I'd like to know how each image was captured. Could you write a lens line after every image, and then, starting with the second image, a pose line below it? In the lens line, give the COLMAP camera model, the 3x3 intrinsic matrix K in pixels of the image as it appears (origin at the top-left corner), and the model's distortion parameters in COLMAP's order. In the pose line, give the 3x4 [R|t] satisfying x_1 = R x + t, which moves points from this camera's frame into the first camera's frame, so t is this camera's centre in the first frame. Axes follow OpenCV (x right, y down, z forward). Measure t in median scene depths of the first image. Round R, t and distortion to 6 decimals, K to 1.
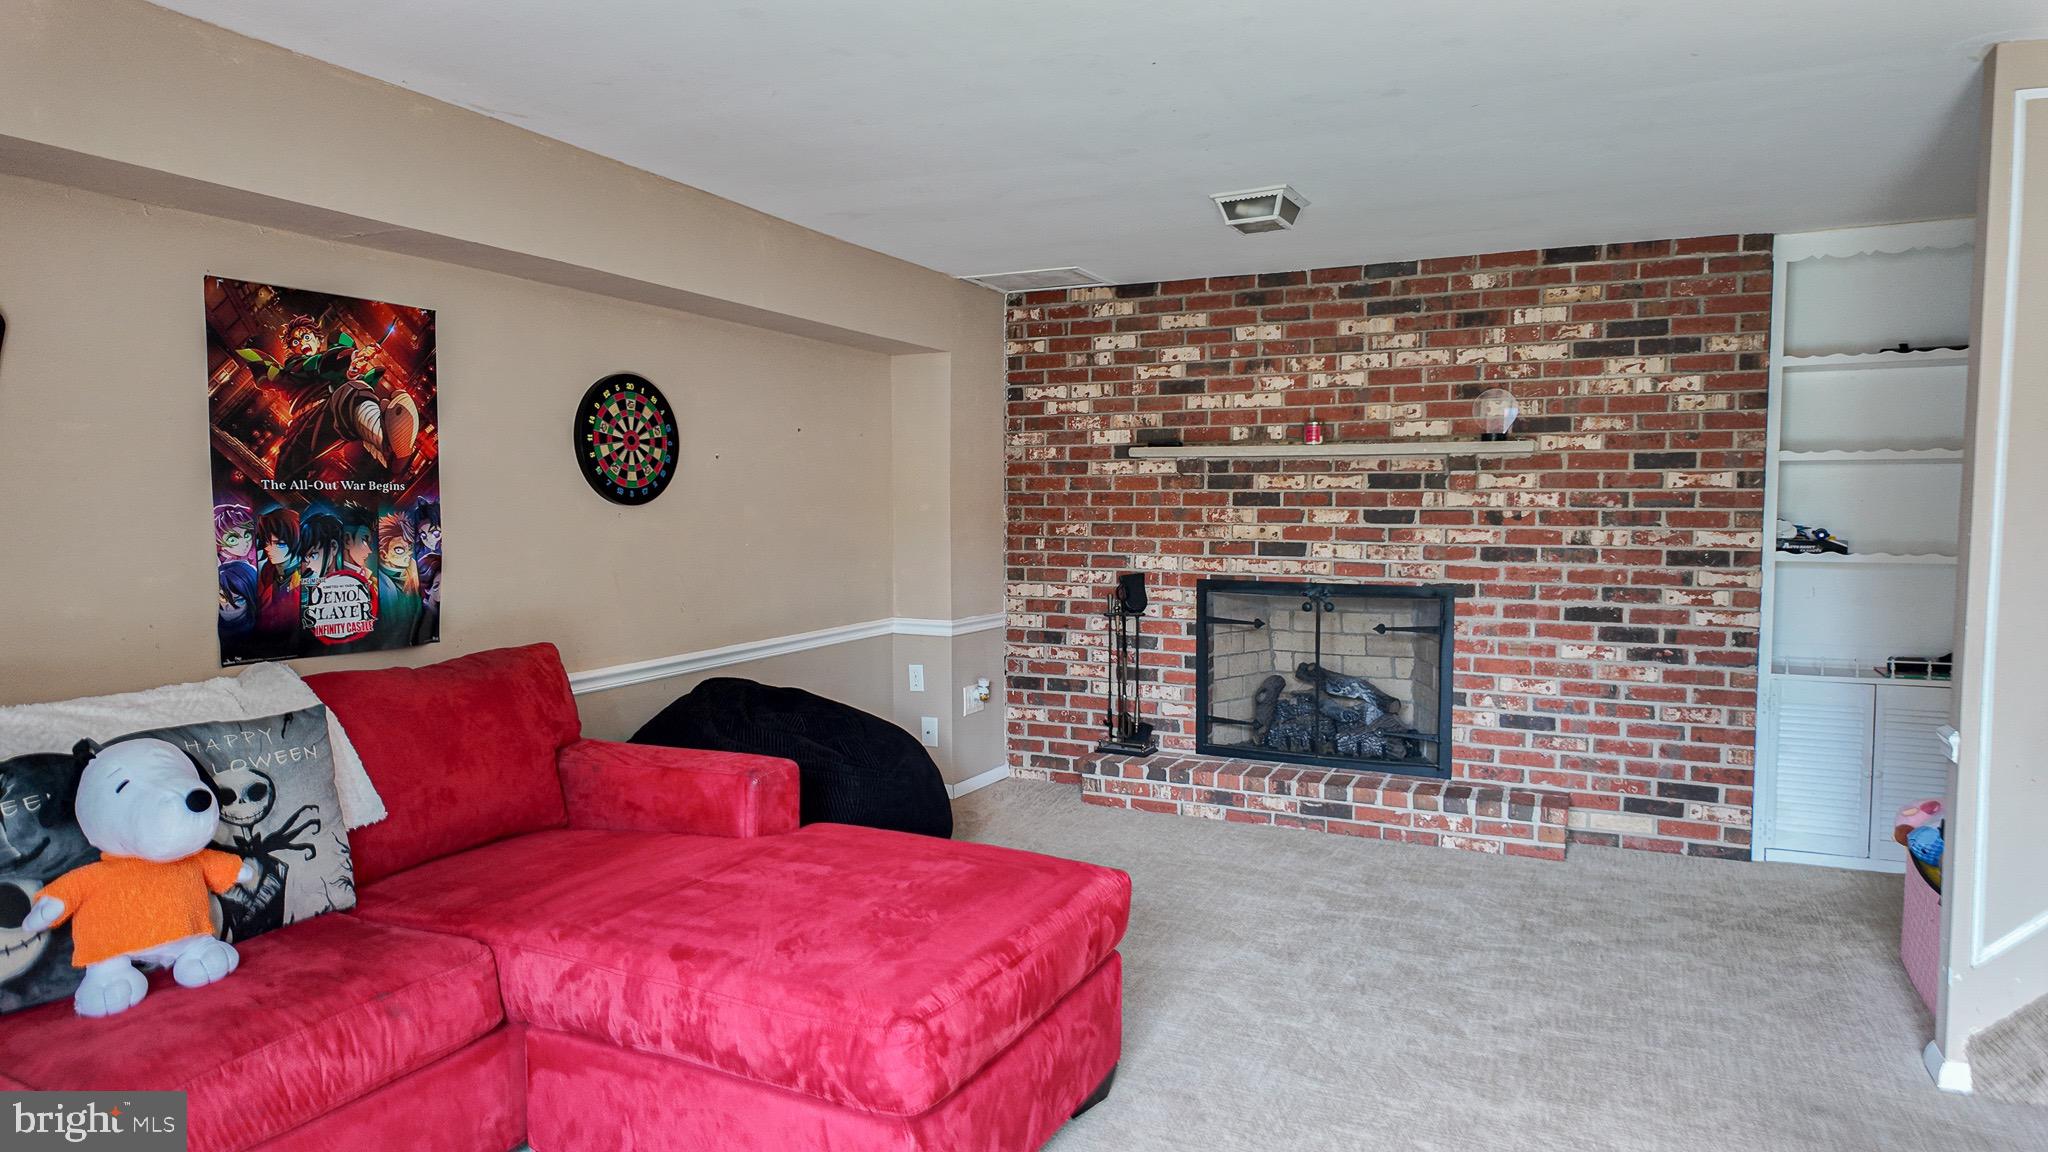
lens RADIAL K [[1191.4, 0, 1028.4], [0, 1191.4, 581.8], [0, 0, 1]] dist [0.033985, -0.025177]
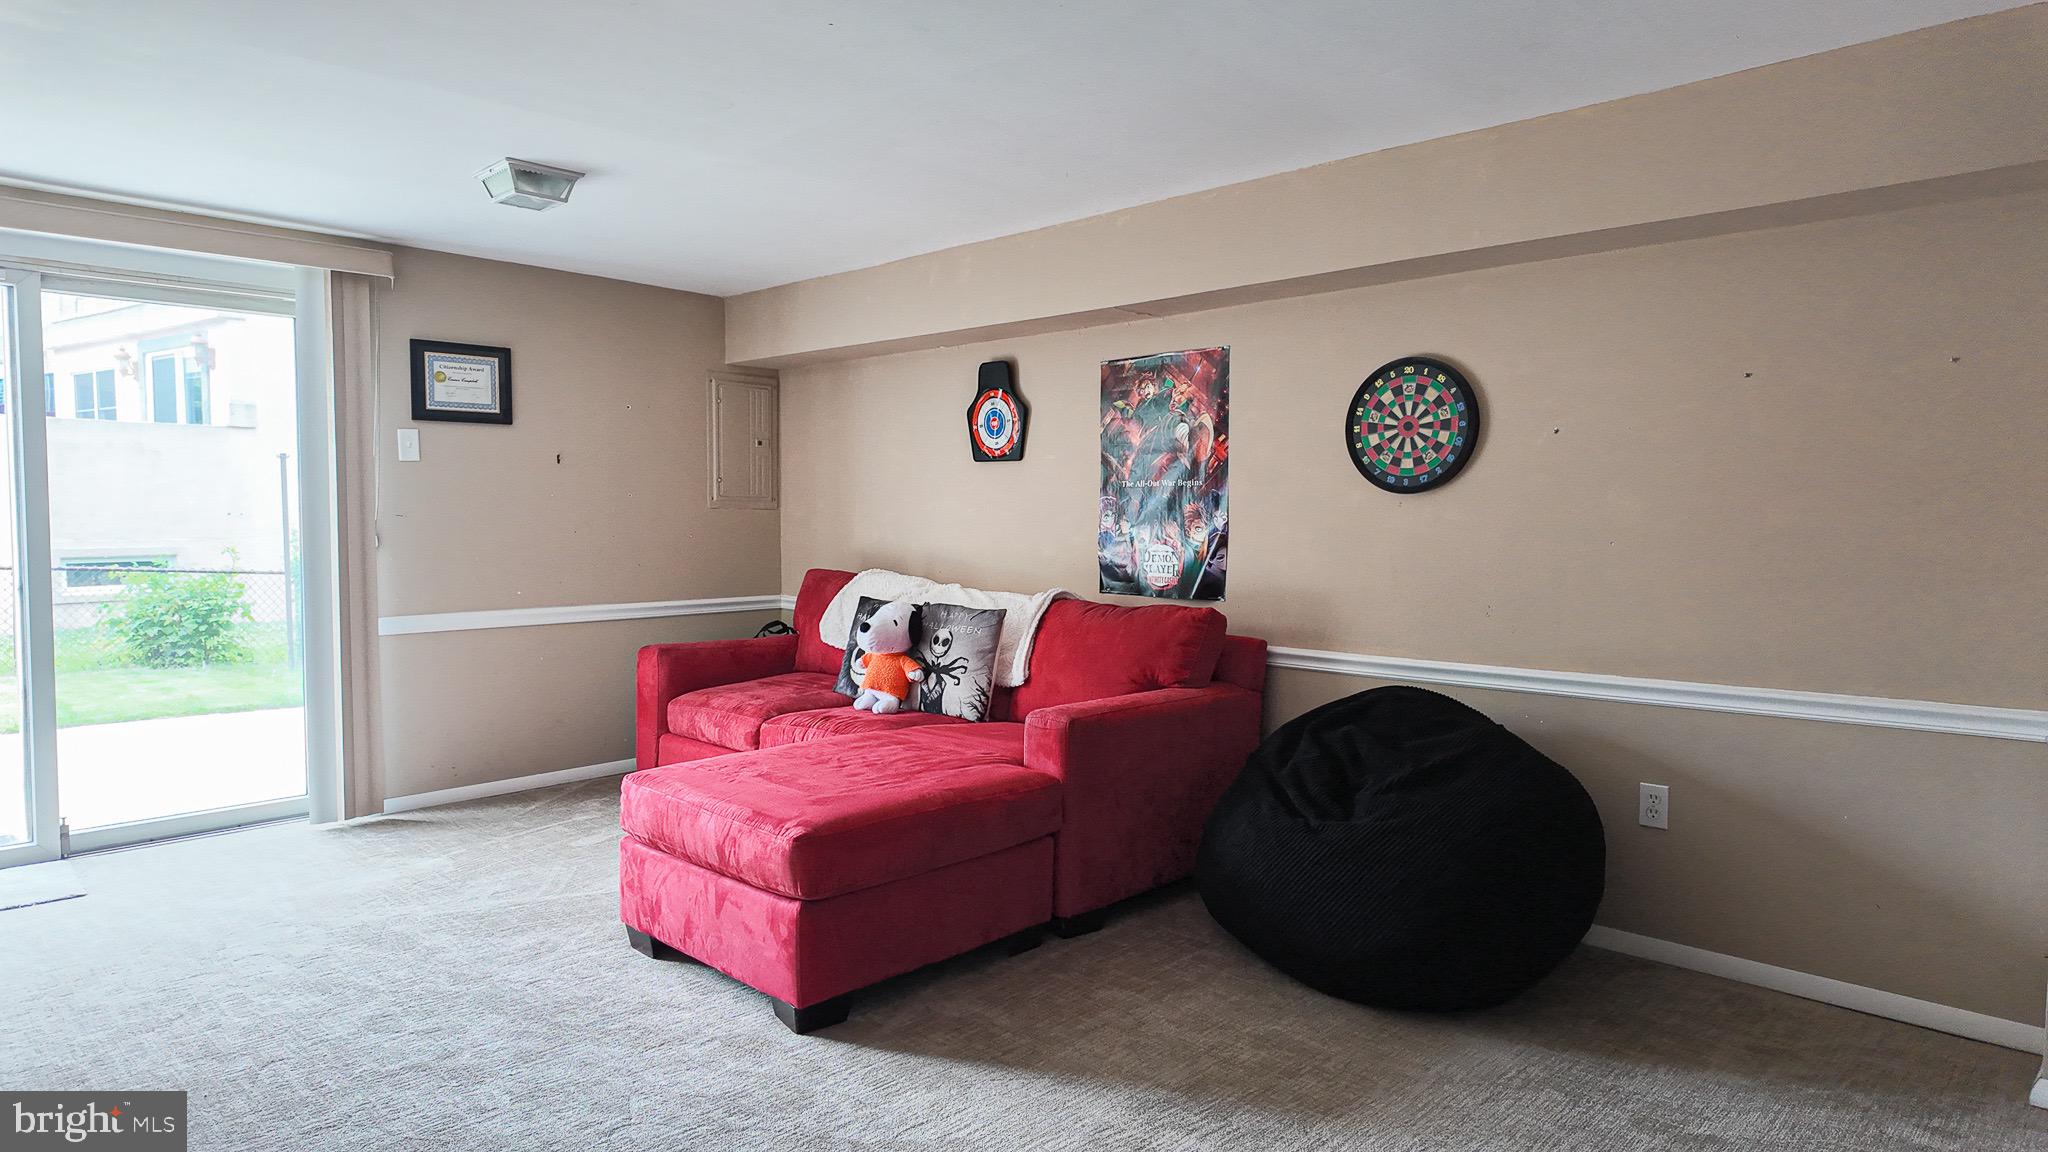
lens RADIAL K [[1191.4, 0, 1025.2], [0, 1191.4, 574.3], [0, 0, 1]] dist [0.033985, -0.025177]
pose [[-0.309317, 0.047149, -0.949789, 0.709352], [-0.064932, 0.995392, 0.070559, -0.049291], [0.948740, 0.083496, -0.304830, 1.050370]]
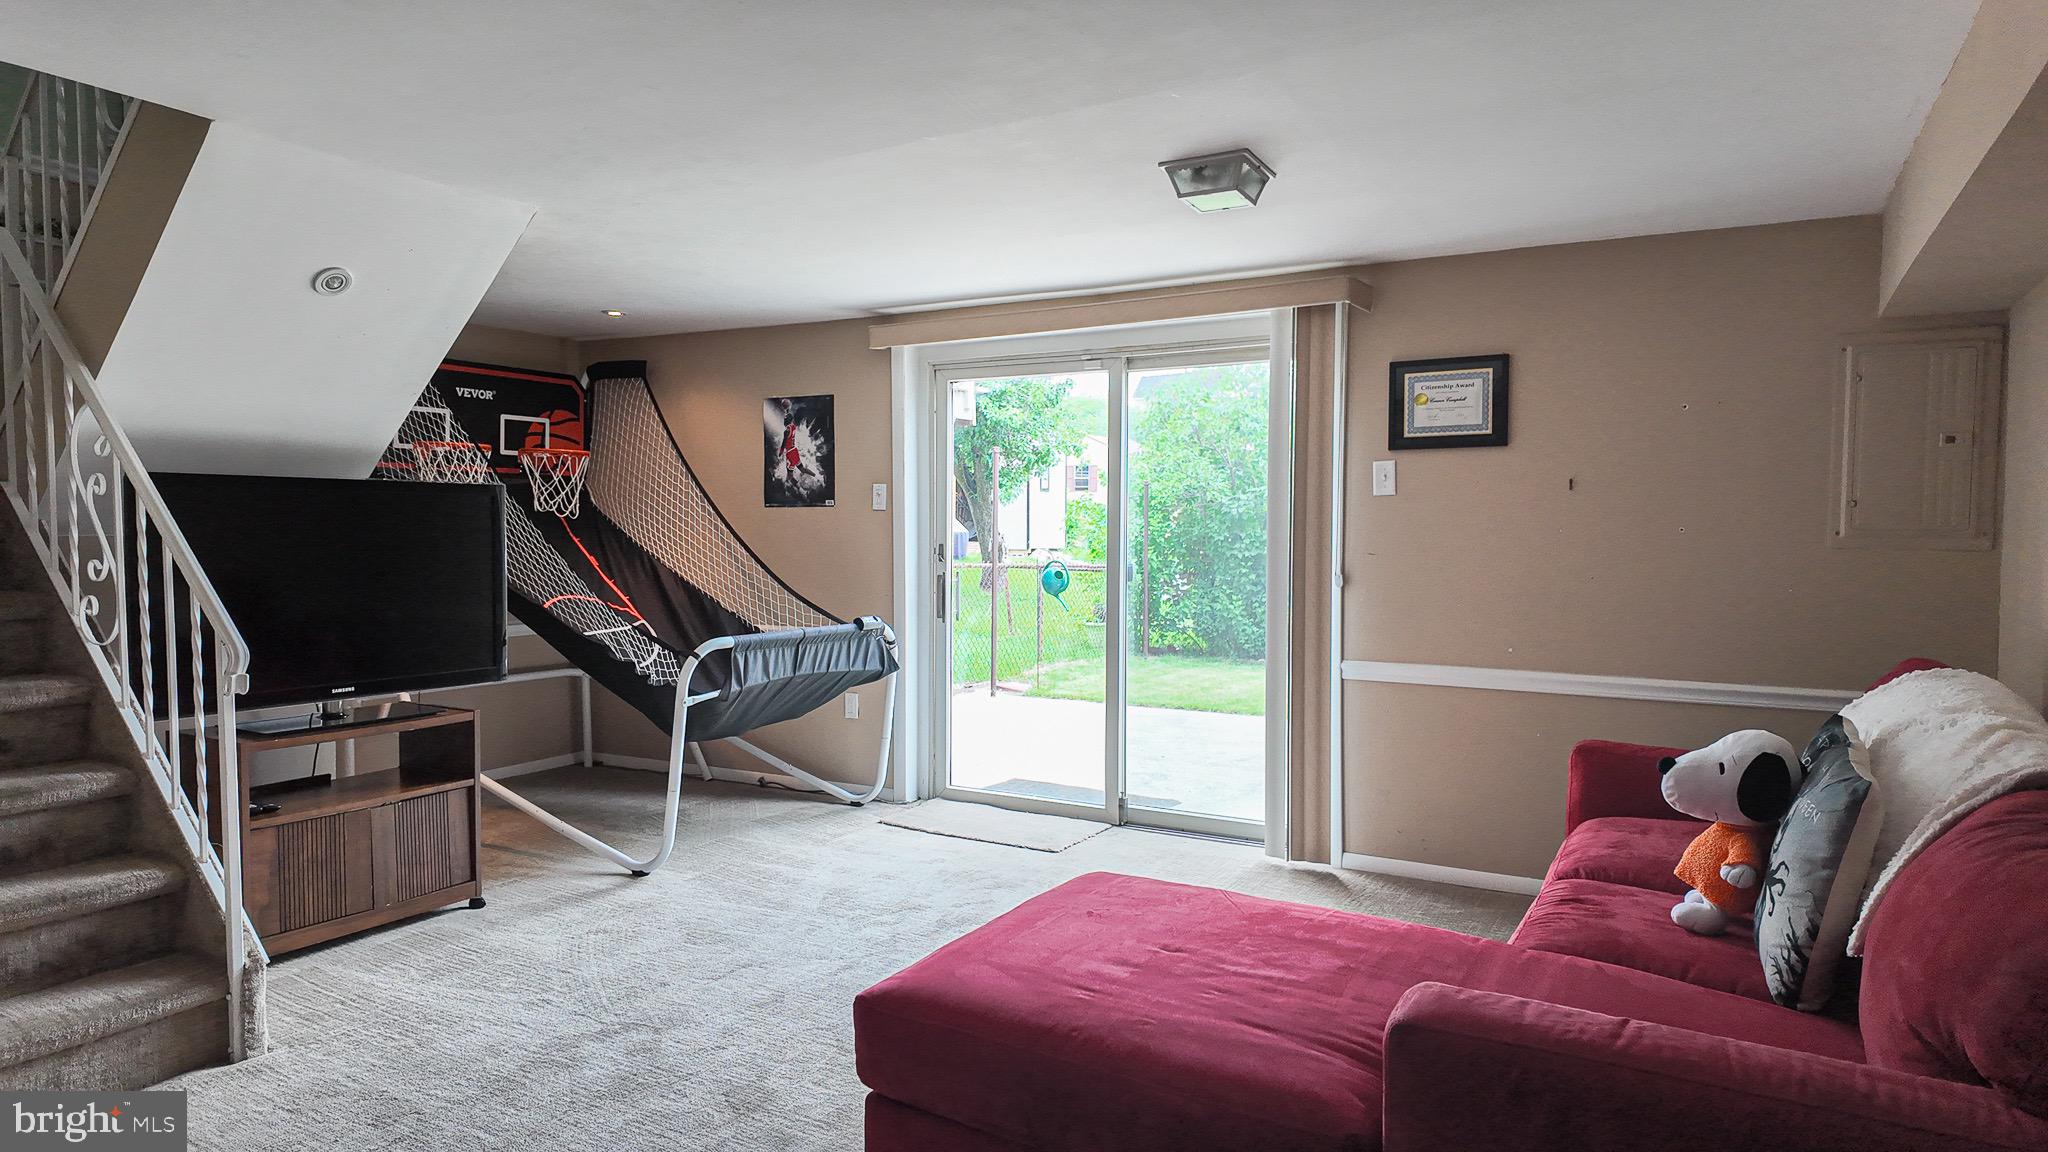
lens RADIAL K [[1191.4, 0, 1026.0], [0, 1191.4, 572.6], [0, 0, 1]] dist [0.033985, -0.025177]
pose [[-0.997113, -0.010173, 0.075246, -0.054742], [-0.002662, 0.995059, 0.099252, -0.076655], [-0.075884, 0.098765, -0.992213, 1.230748]]
